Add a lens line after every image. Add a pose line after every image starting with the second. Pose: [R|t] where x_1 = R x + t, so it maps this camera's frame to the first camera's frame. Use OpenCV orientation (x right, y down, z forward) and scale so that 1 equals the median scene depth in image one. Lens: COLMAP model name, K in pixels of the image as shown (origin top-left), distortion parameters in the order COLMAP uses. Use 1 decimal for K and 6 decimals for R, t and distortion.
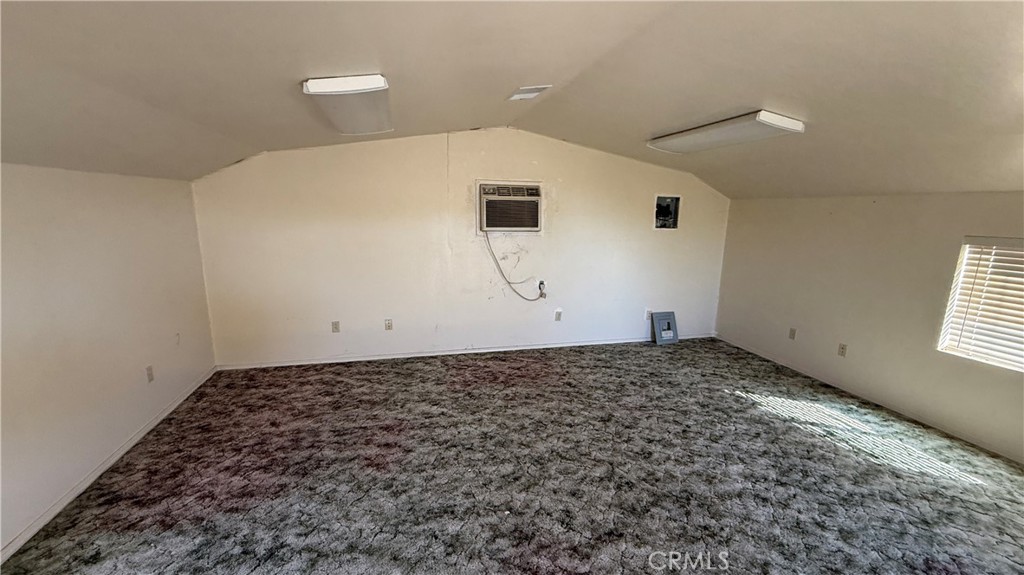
lens RADIAL K [[408.4, 0, 512.0], [0, 408.4, 287.5], [0, 0, 1]] dist [-0.003758, -0.000214]
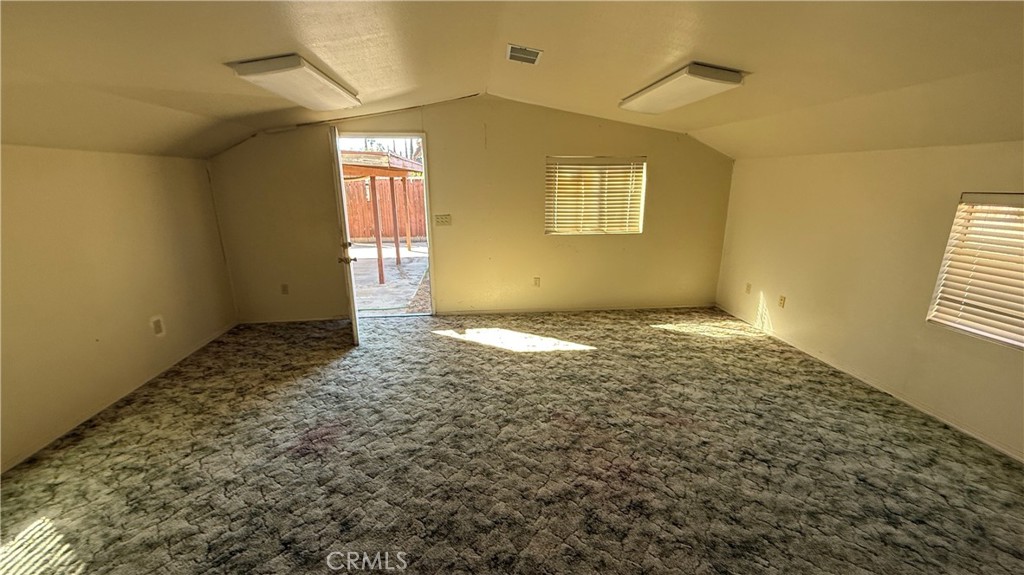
lens RADIAL K [[408.4, 0, 512.0], [0, 408.4, 287.5], [0, 0, 1]] dist [-0.003758, -0.000214]
pose [[-0.988496, -0.049239, 0.143011, 0.207109], [0.017954, 0.900640, 0.434195, -0.292965], [-0.150181, 0.431767, -0.889395, 1.626581]]
